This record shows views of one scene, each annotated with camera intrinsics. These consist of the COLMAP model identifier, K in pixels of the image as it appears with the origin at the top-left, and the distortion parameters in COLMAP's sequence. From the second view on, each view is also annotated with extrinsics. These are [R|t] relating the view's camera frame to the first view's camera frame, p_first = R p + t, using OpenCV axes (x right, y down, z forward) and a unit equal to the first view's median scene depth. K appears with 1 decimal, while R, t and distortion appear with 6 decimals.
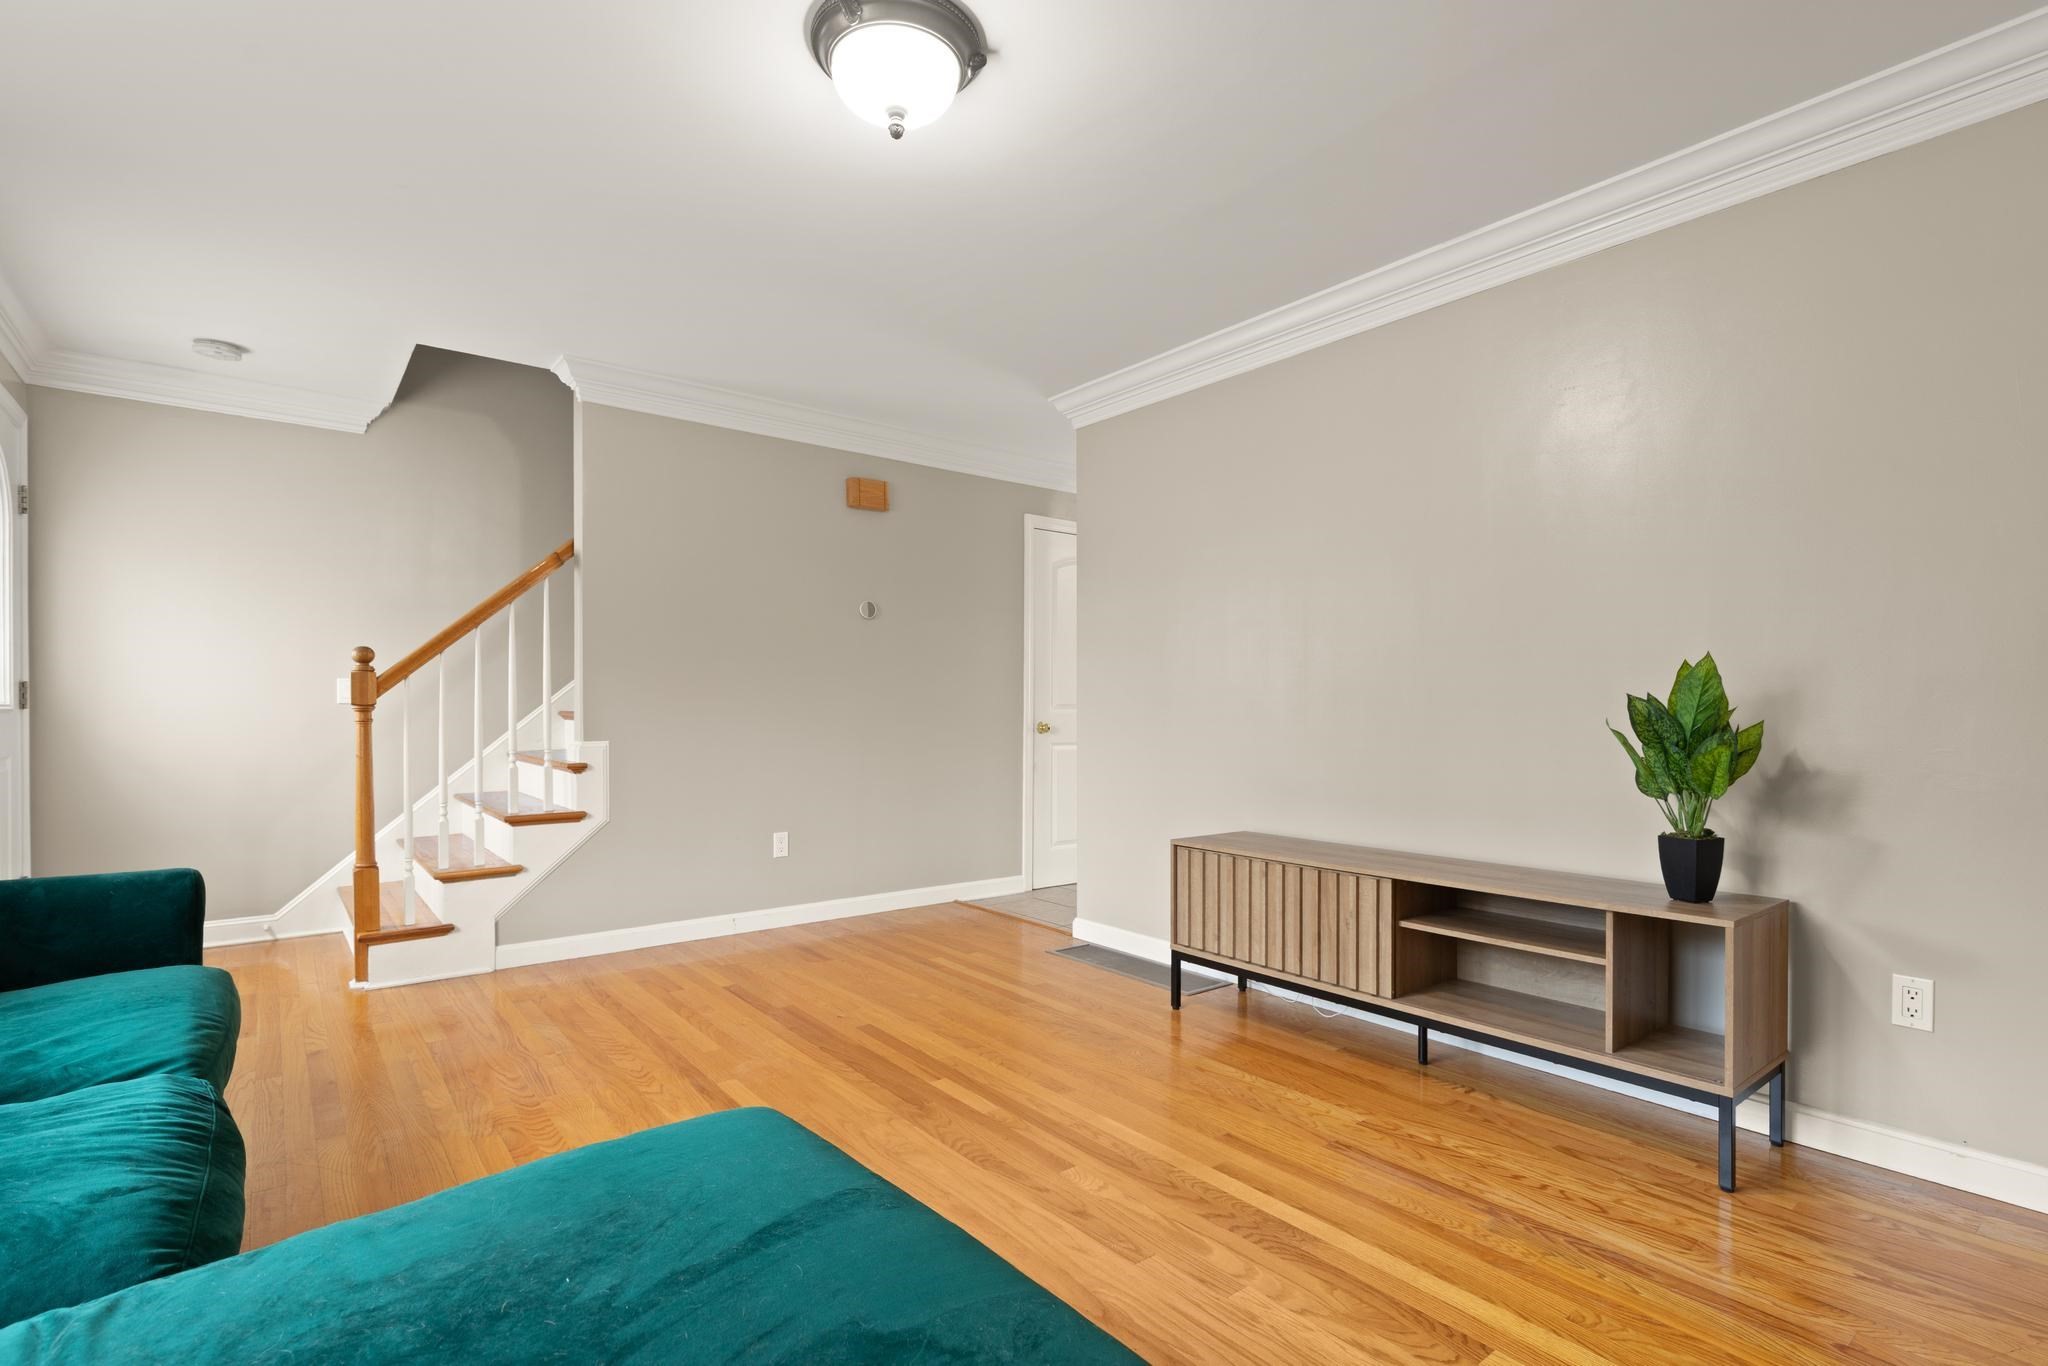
lens RADIAL K [[973.5, 0, 1043.6], [0, 973.5, 709.6], [0, 0, 1]] dist [0.001863, -0.000003]
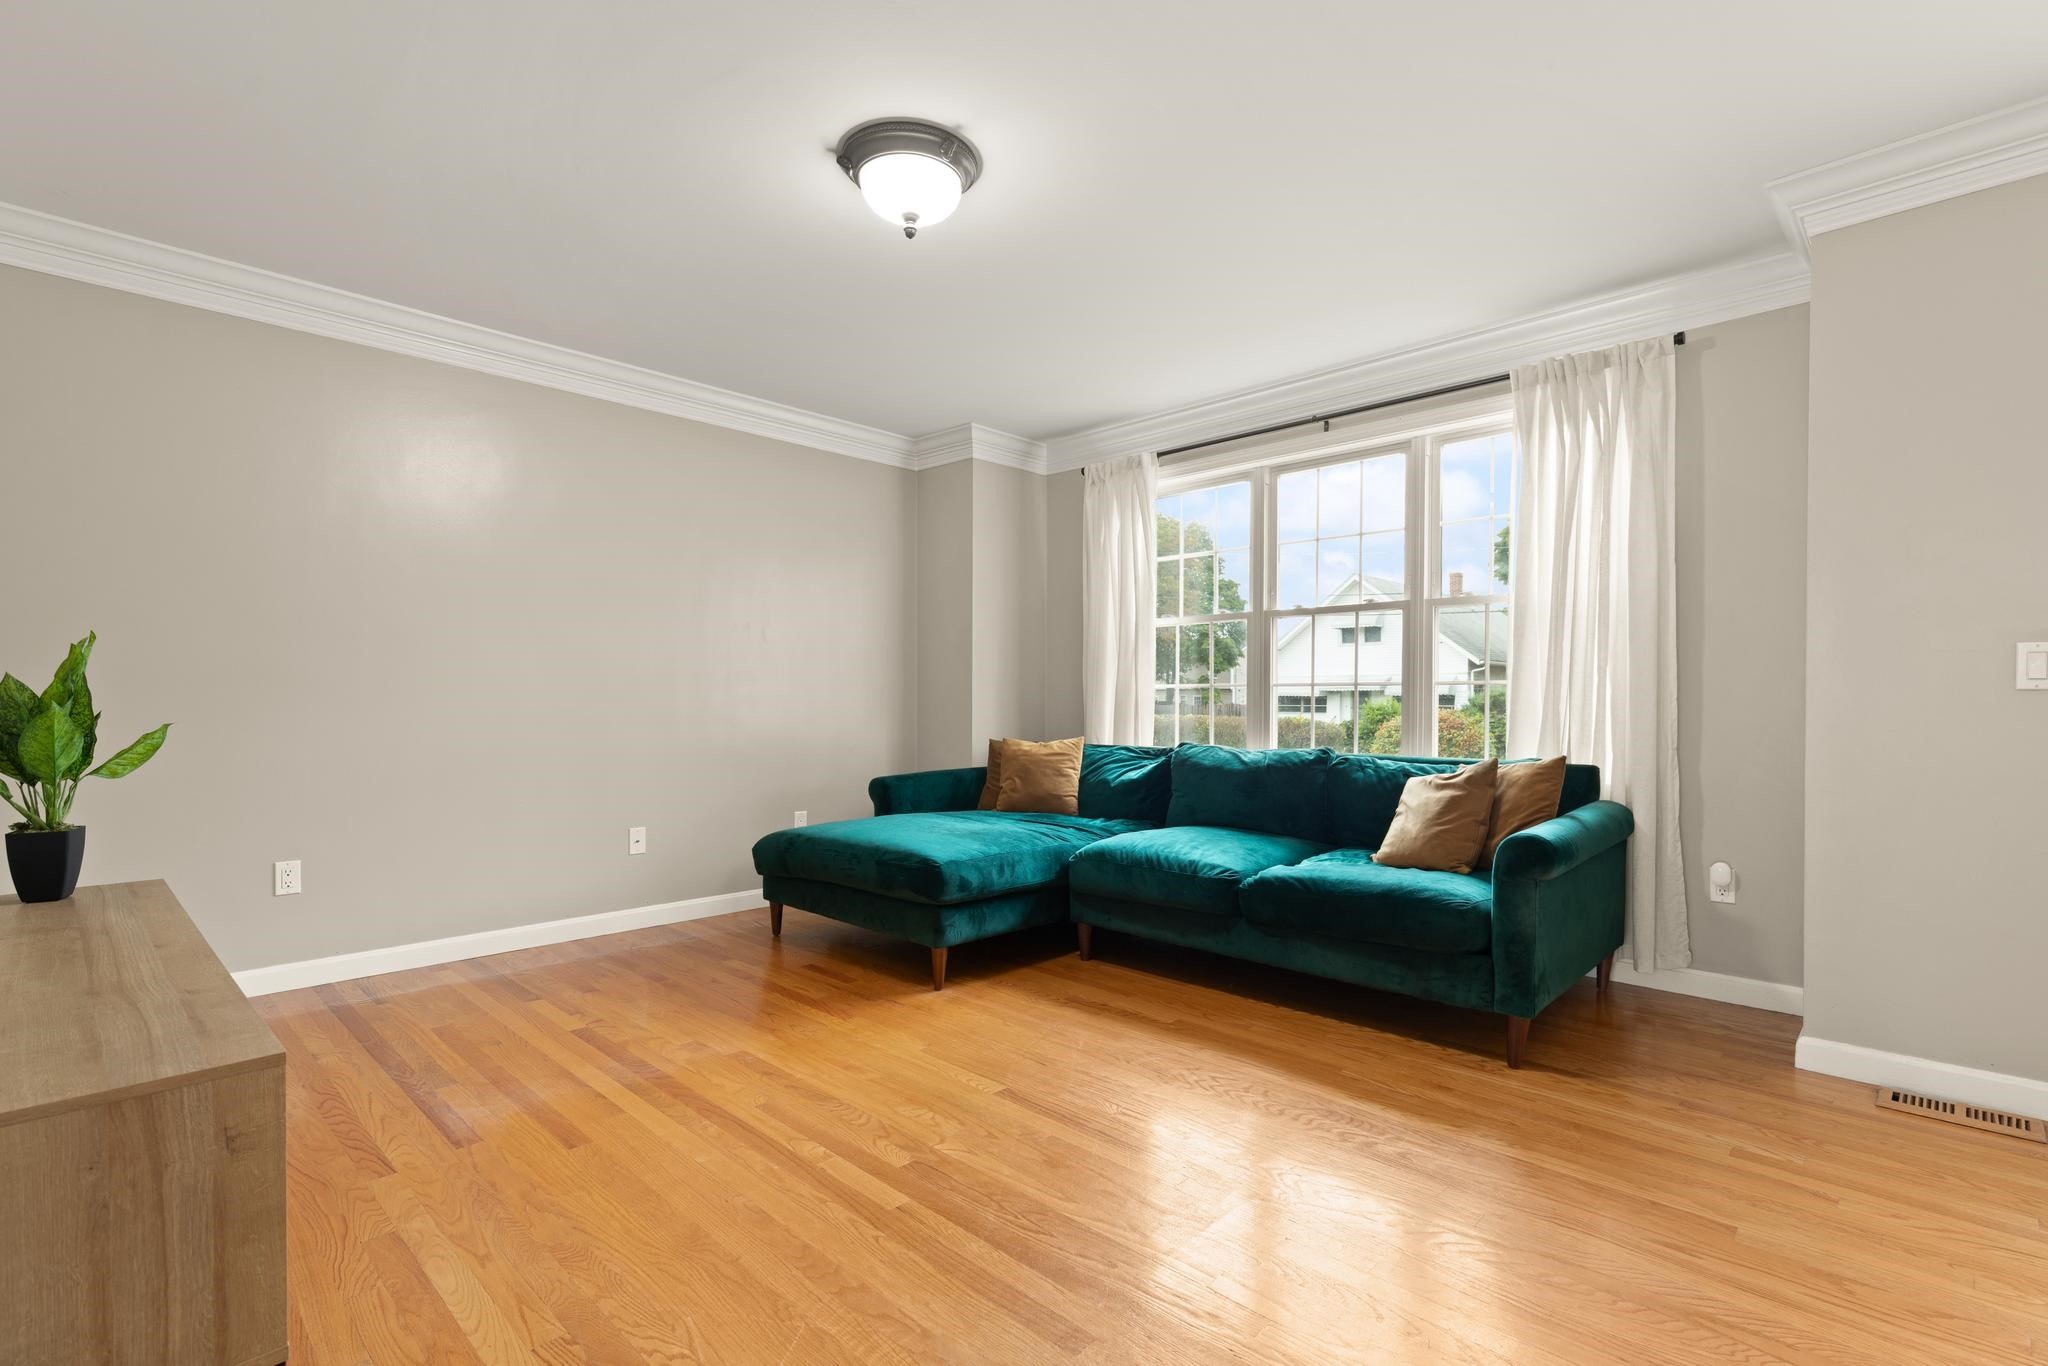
lens RADIAL K [[945.5, 0, 1044.0], [0, 945.5, 698.1], [0, 0, 1]] dist [0.003867, -0.000474]
pose [[-0.990817, -0.003132, -0.135171, -0.088343], [-0.002924, 0.999994, -0.001743, 0.002644], [0.135176, -0.001332, -0.990821, 1.275947]]
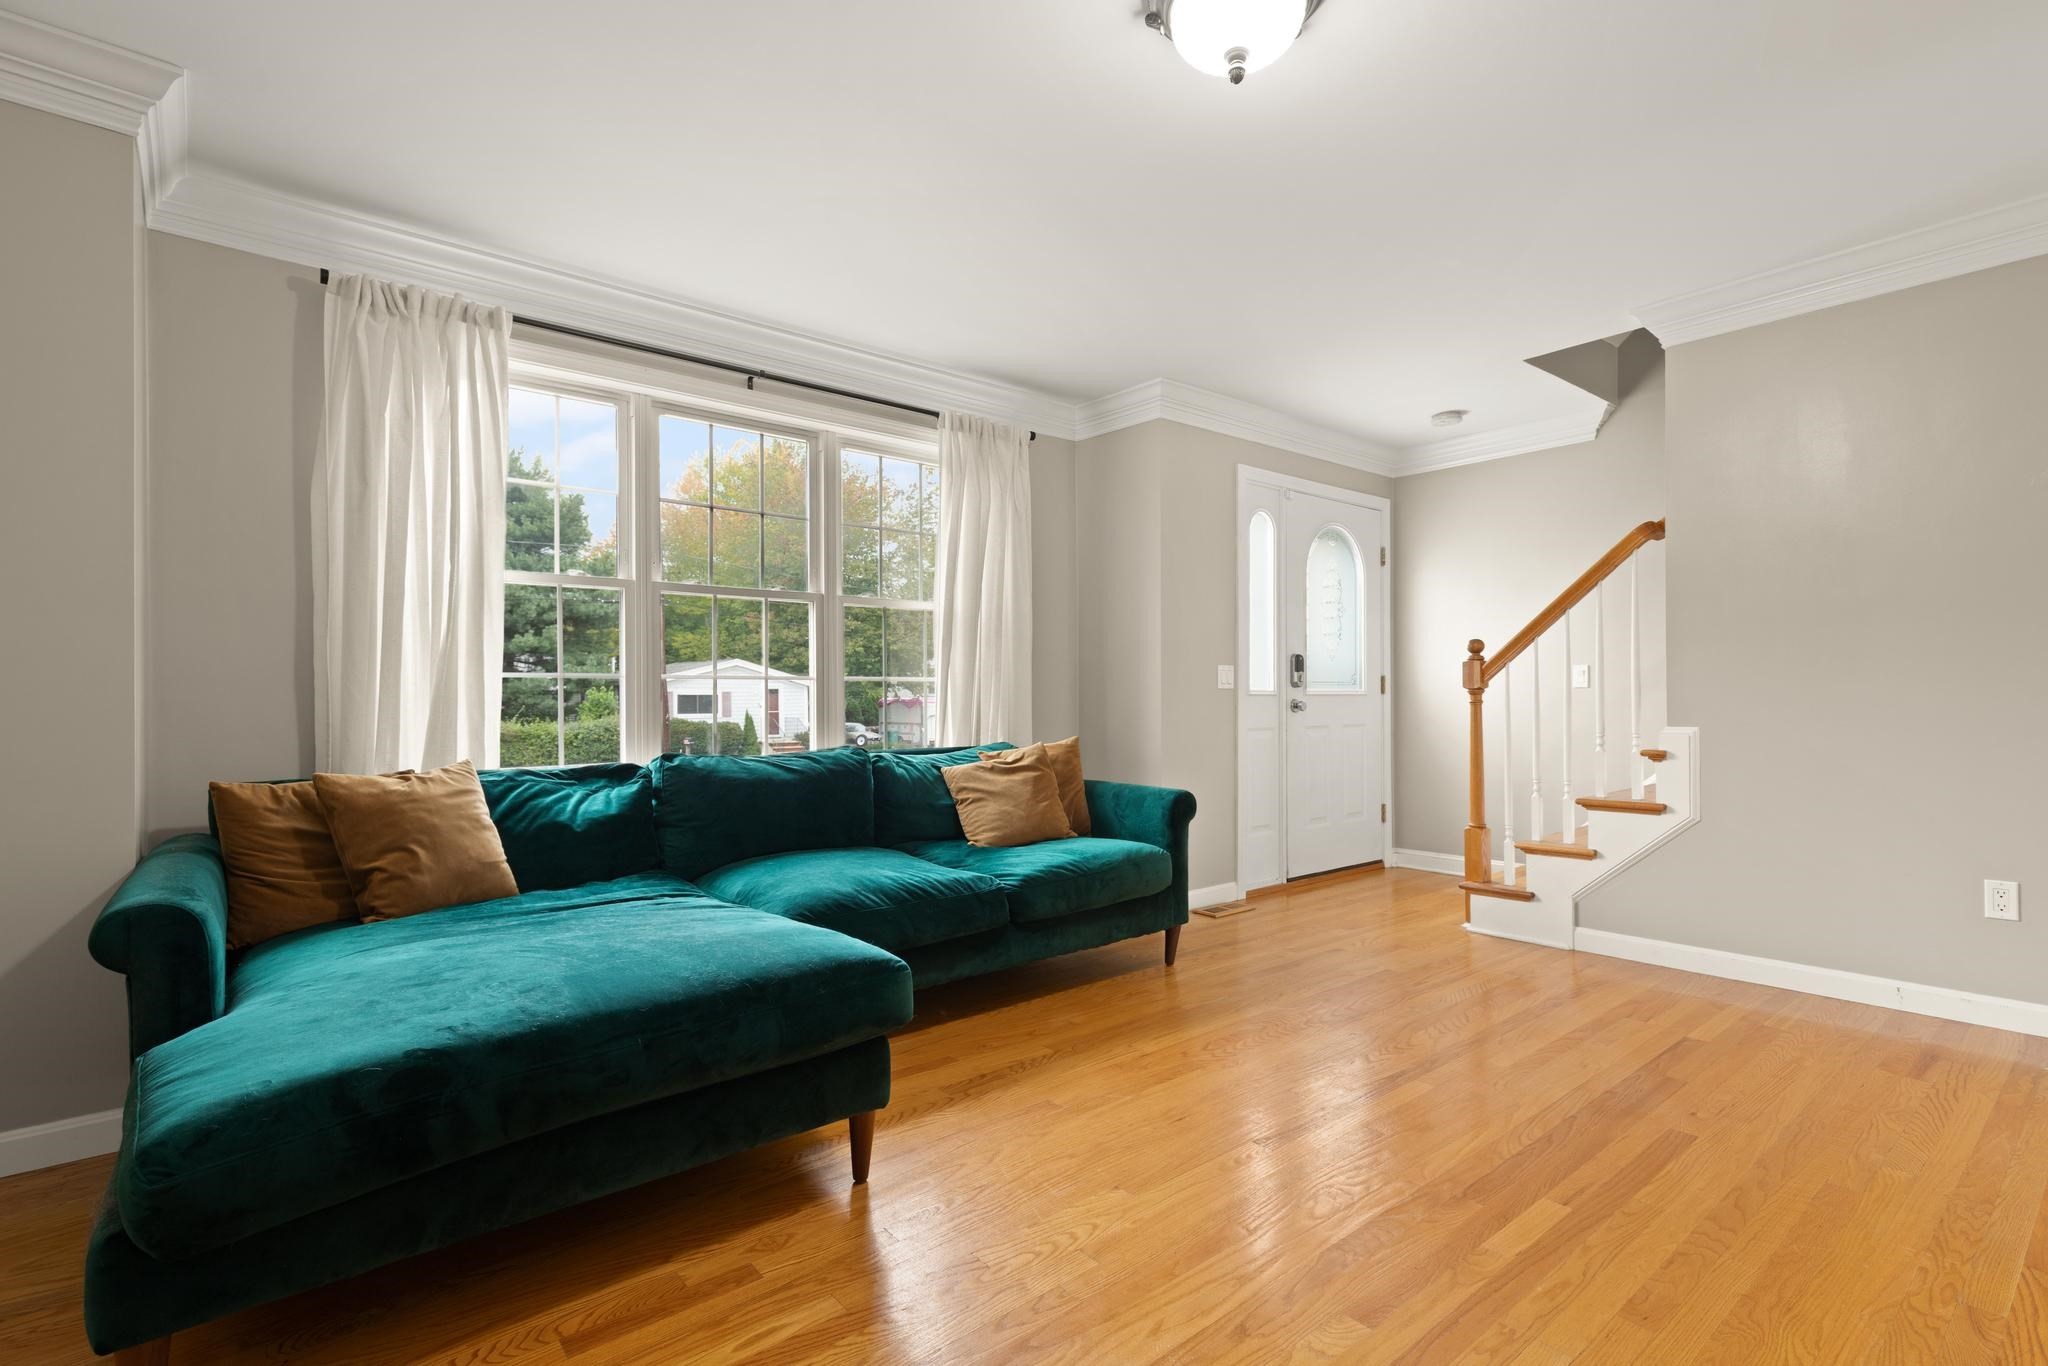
lens RADIAL K [[940.0, 0, 1030.9], [0, 940.0, 685.3], [0, 0, 1]] dist [-0.002859, -0.001381]
pose [[0.017359, -0.014292, -0.999747, 0.430102], [0.002193, 0.999896, -0.014256, 0.006504], [0.999847, -0.001945, 0.017388, 0.447662]]
